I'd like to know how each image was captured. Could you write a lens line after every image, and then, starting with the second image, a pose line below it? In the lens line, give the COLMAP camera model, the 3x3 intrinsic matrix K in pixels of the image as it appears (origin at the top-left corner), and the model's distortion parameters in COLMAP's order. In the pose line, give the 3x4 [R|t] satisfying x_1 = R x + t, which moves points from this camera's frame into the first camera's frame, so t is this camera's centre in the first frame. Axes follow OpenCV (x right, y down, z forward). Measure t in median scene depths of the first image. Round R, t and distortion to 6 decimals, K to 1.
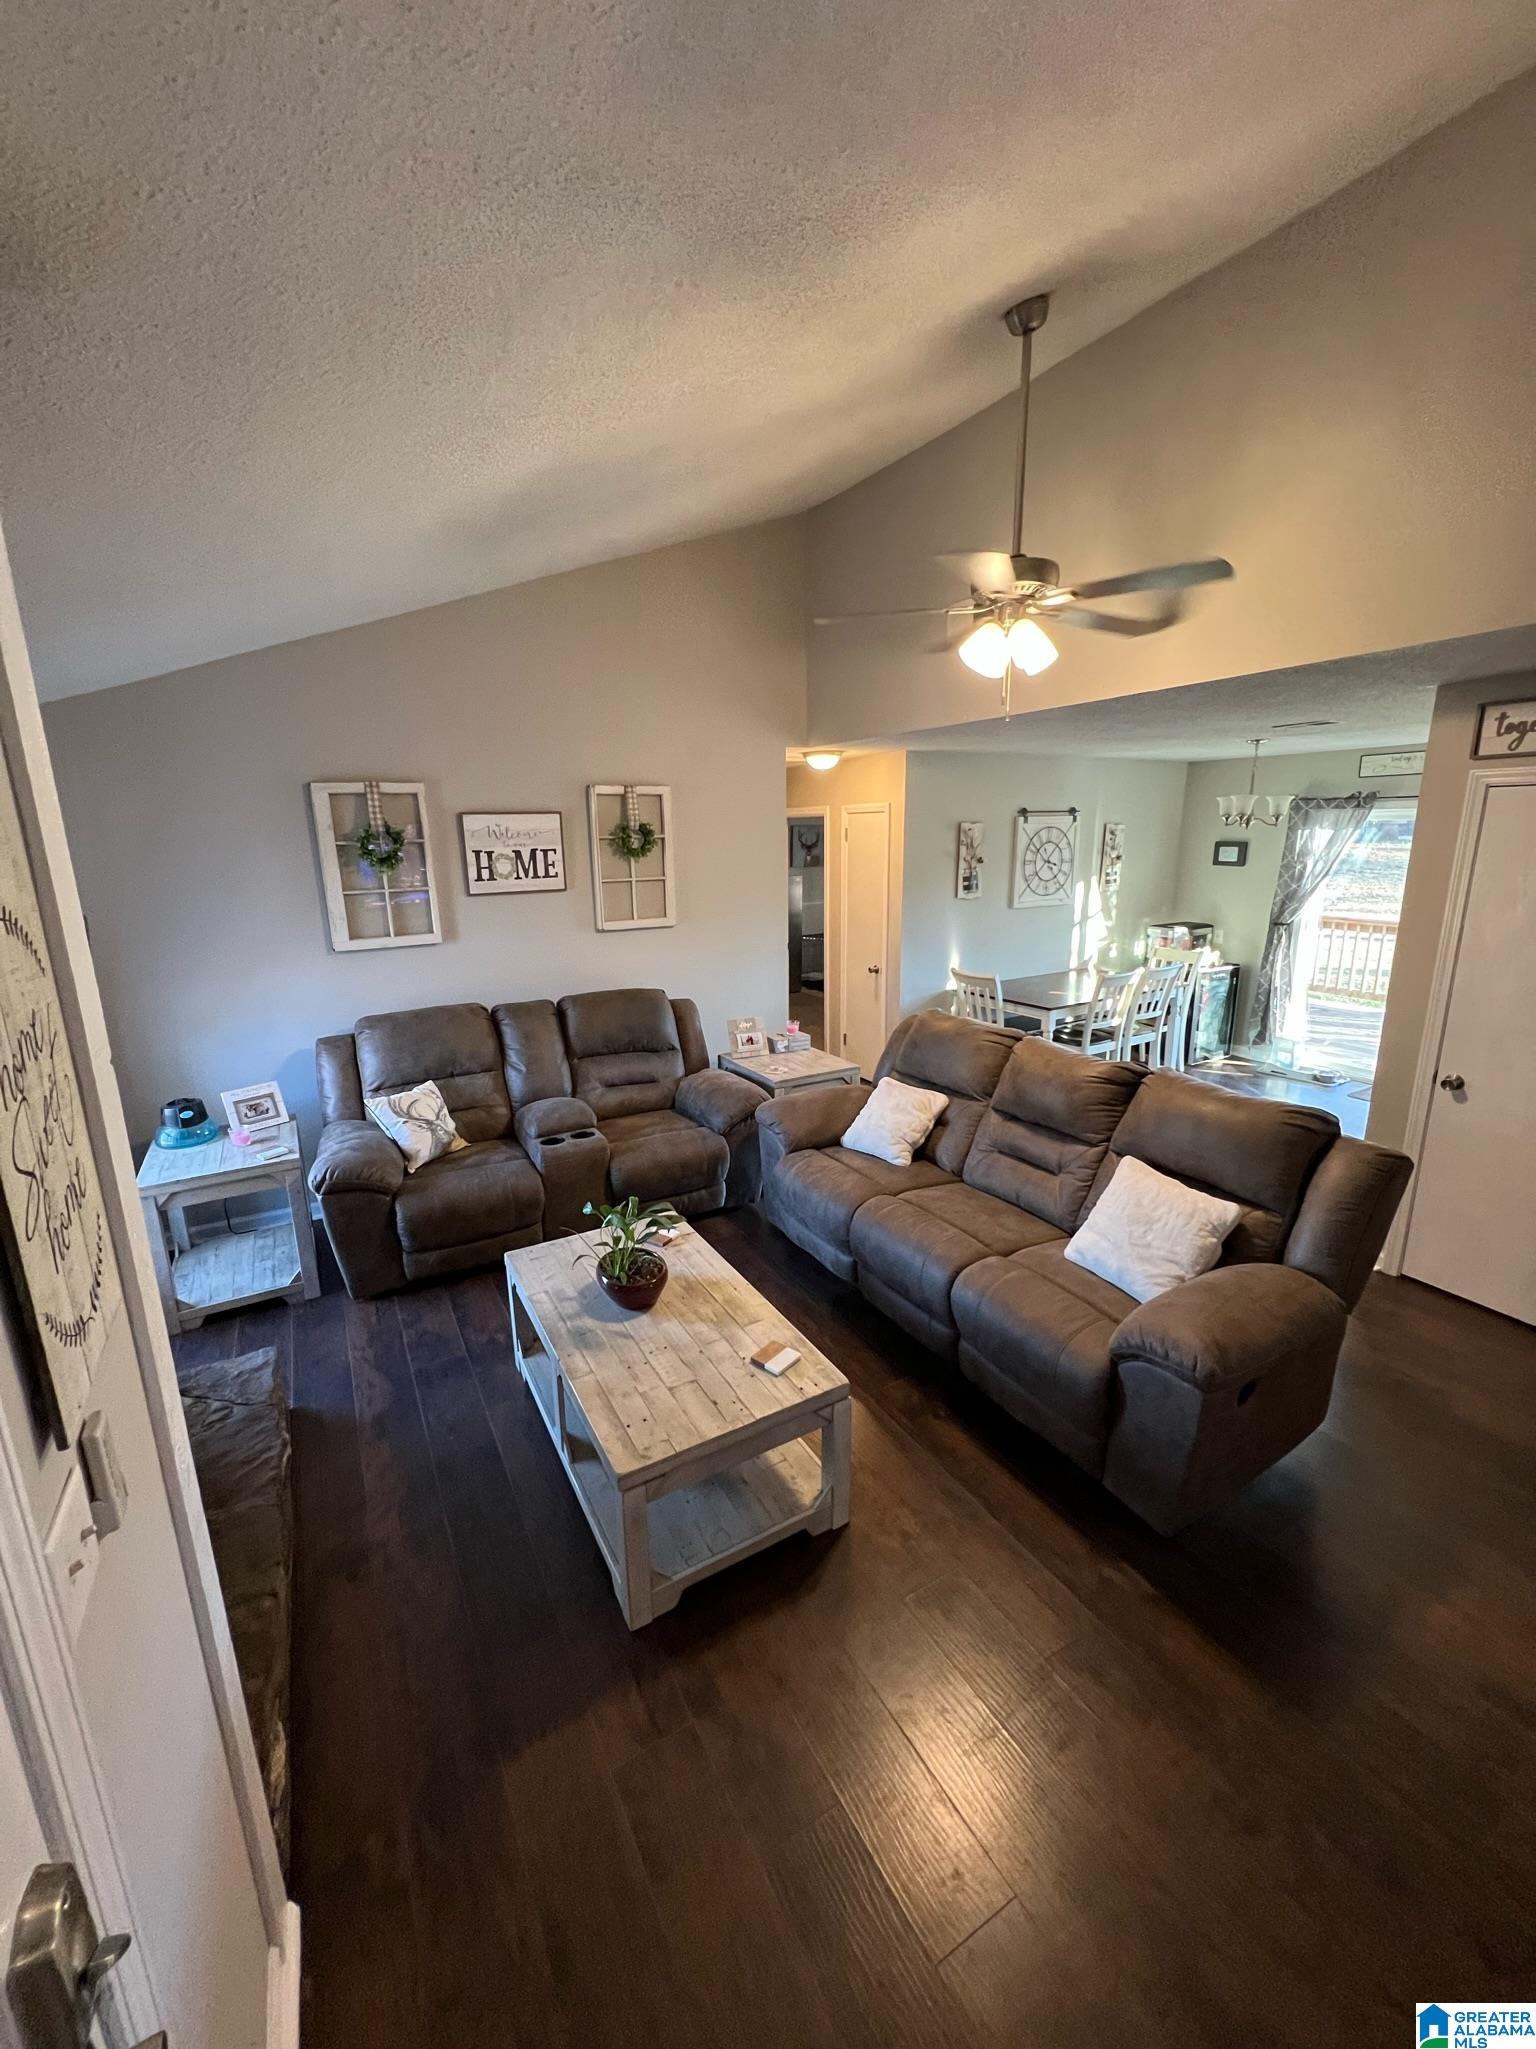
lens RADIAL K [[813.2, 0, 763.7], [0, 813.2, 1023.2], [0, 0, 1]] dist [-0.000236, -0.008783]
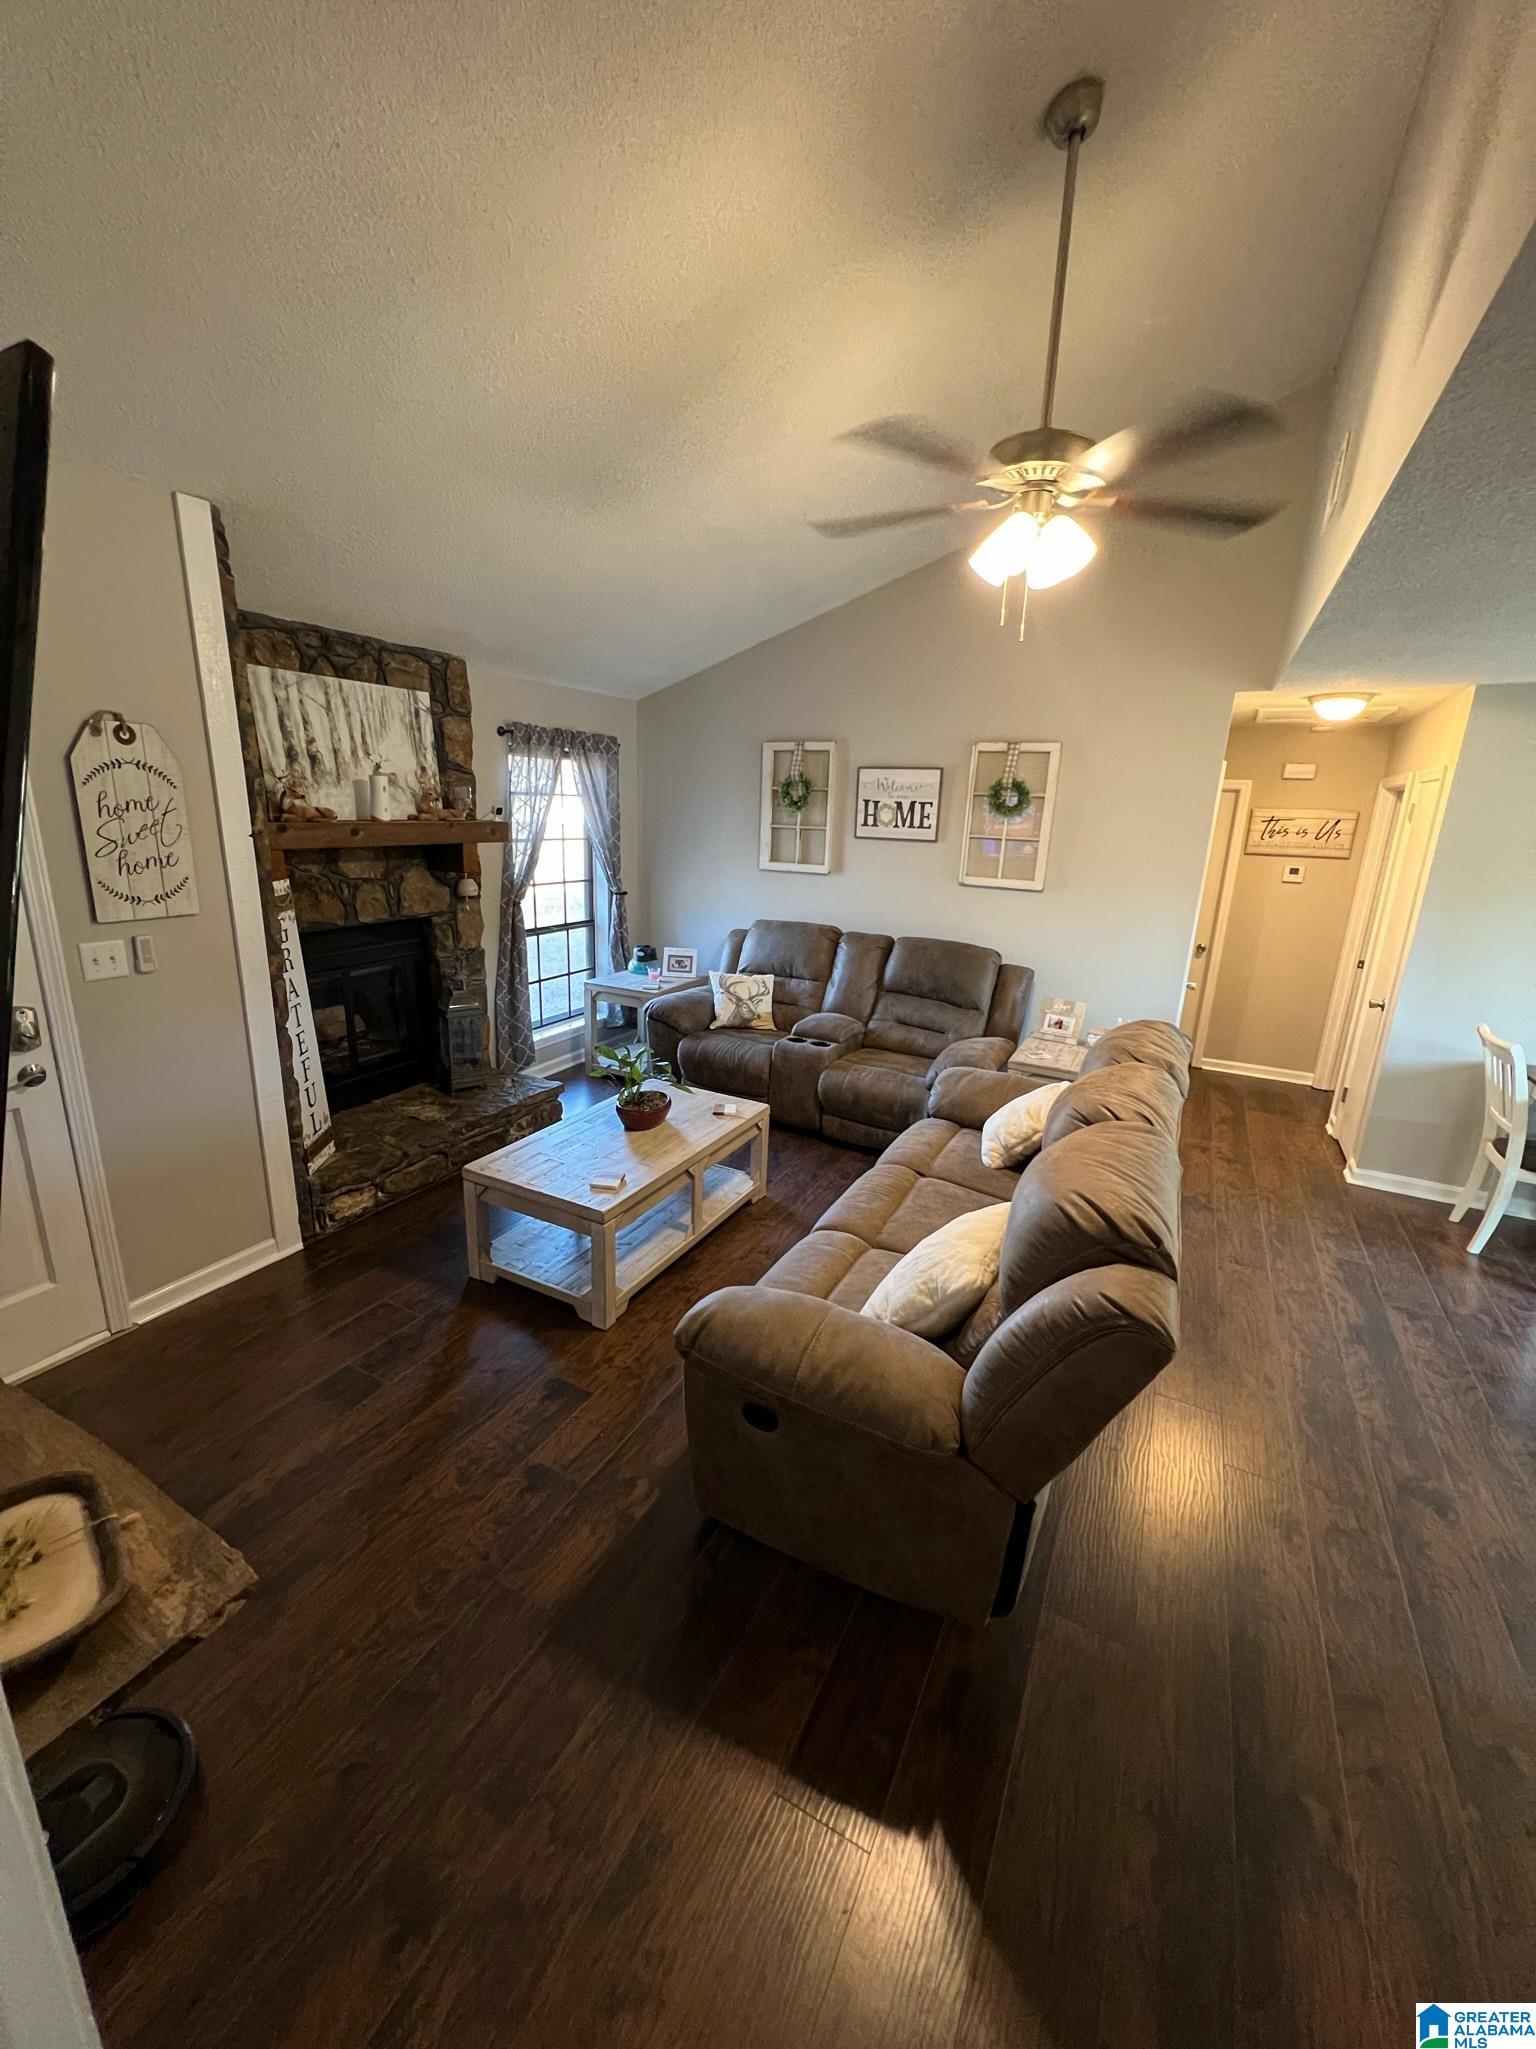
lens RADIAL K [[813.2, 0, 763.7], [0, 813.2, 1023.2], [0, 0, 1]] dist [-0.000236, -0.008783]
pose [[0.544547, 0.255012, -0.799023, 0.588397], [-0.236585, 0.960675, 0.145367, -0.036966], [0.804671, 0.109878, 0.583465, 0.226191]]
